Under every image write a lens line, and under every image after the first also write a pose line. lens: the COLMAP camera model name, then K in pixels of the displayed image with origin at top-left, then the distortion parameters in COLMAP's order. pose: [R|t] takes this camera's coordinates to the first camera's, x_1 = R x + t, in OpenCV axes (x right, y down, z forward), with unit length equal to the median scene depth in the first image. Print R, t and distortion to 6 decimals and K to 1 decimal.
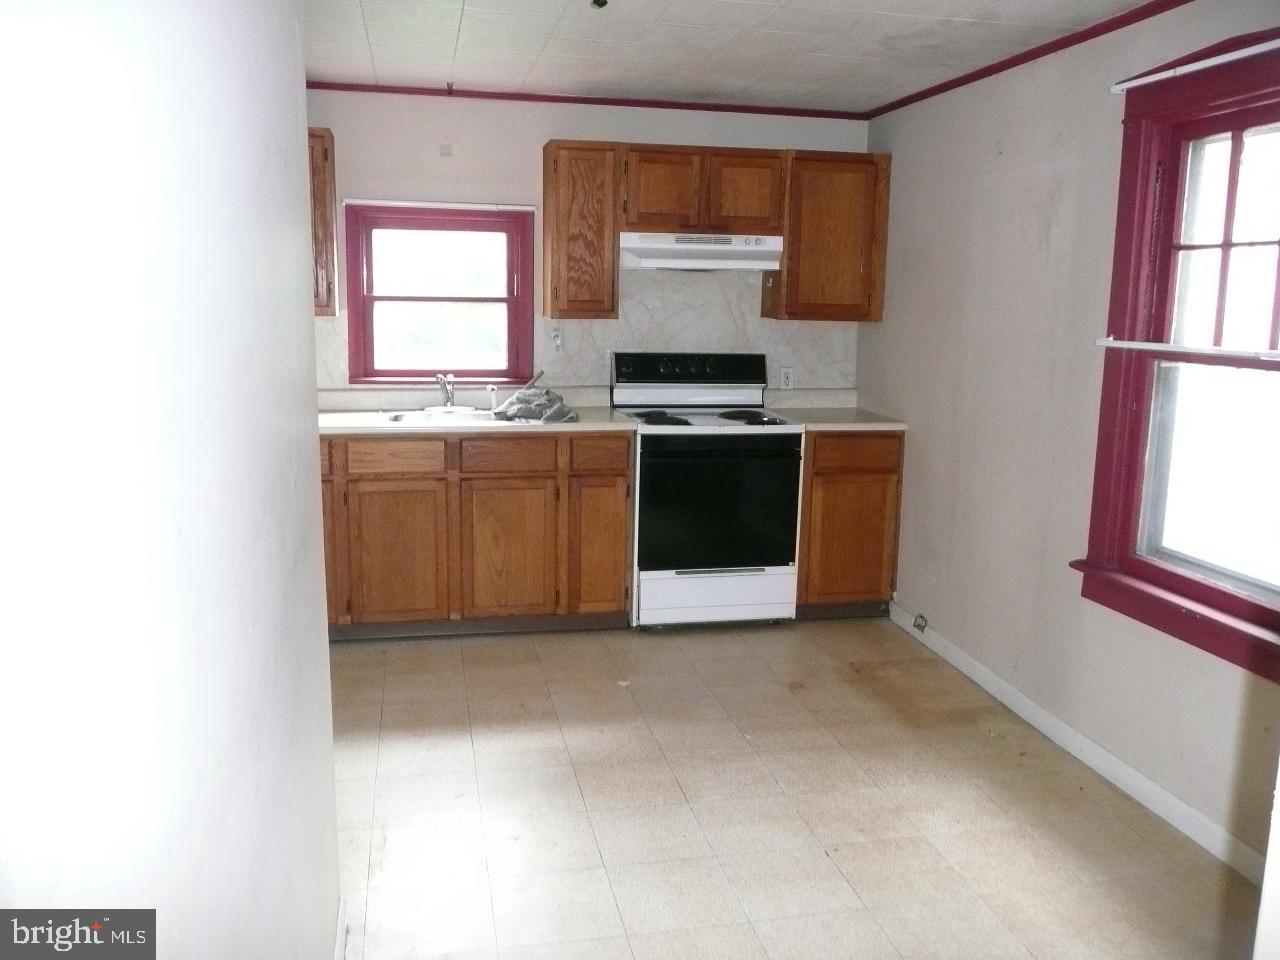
lens RADIAL K [[1079.6, 0, 640.8], [0, 1079.6, 481.5], [0, 0, 1]] dist [-0.030615, 0.032187]
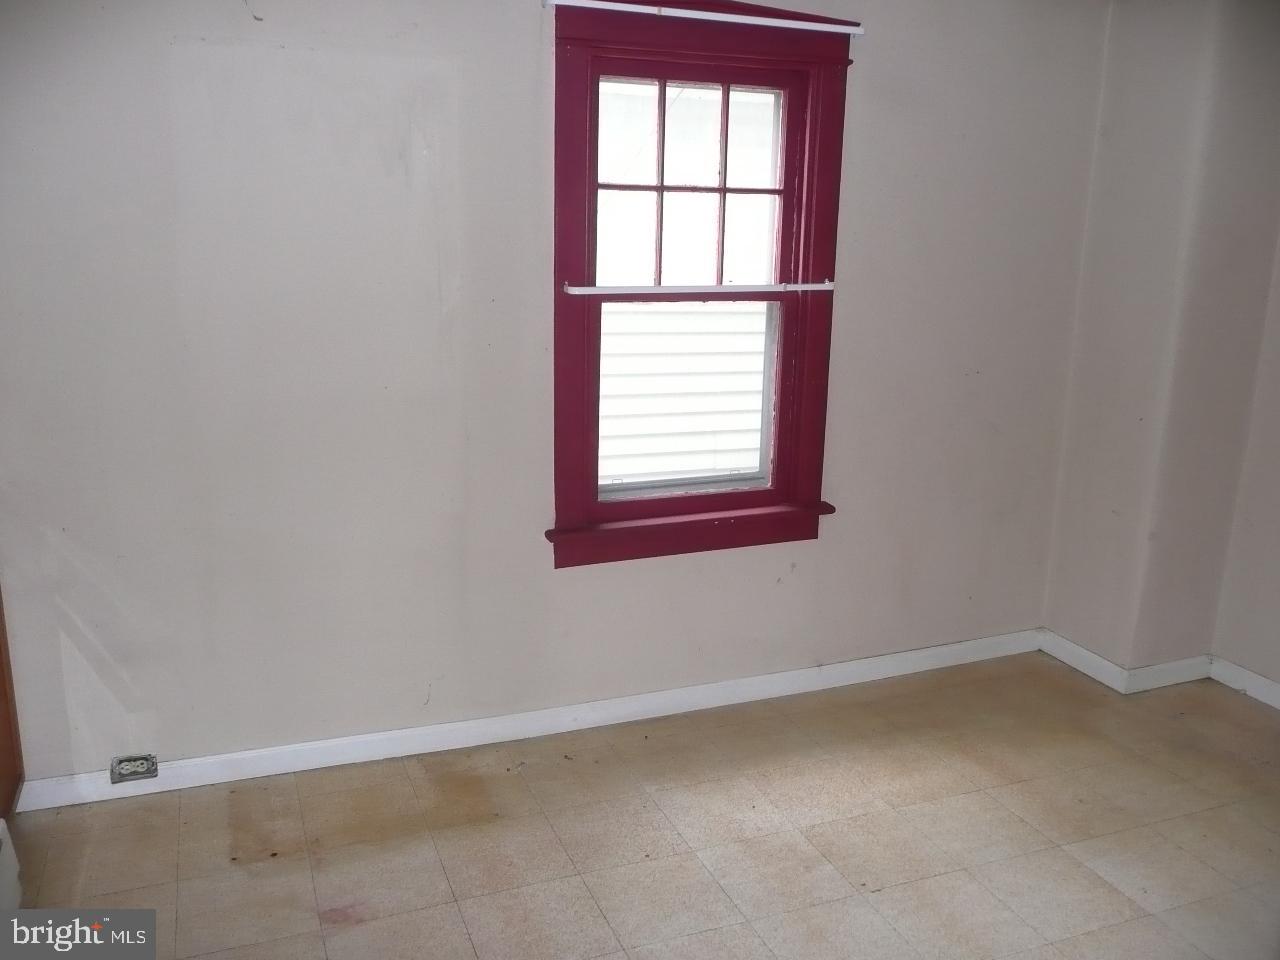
lens RADIAL K [[1079.6, 0, 639.5], [0, 1079.6, 474.4], [0, 0, 1]] dist [-0.030615, 0.032187]
pose [[-0.184394, -0.237574, 0.953707, -0.504820], [0.149541, 0.952267, 0.266128, -0.222309], [-0.971409, 0.191691, -0.140065, 1.145661]]
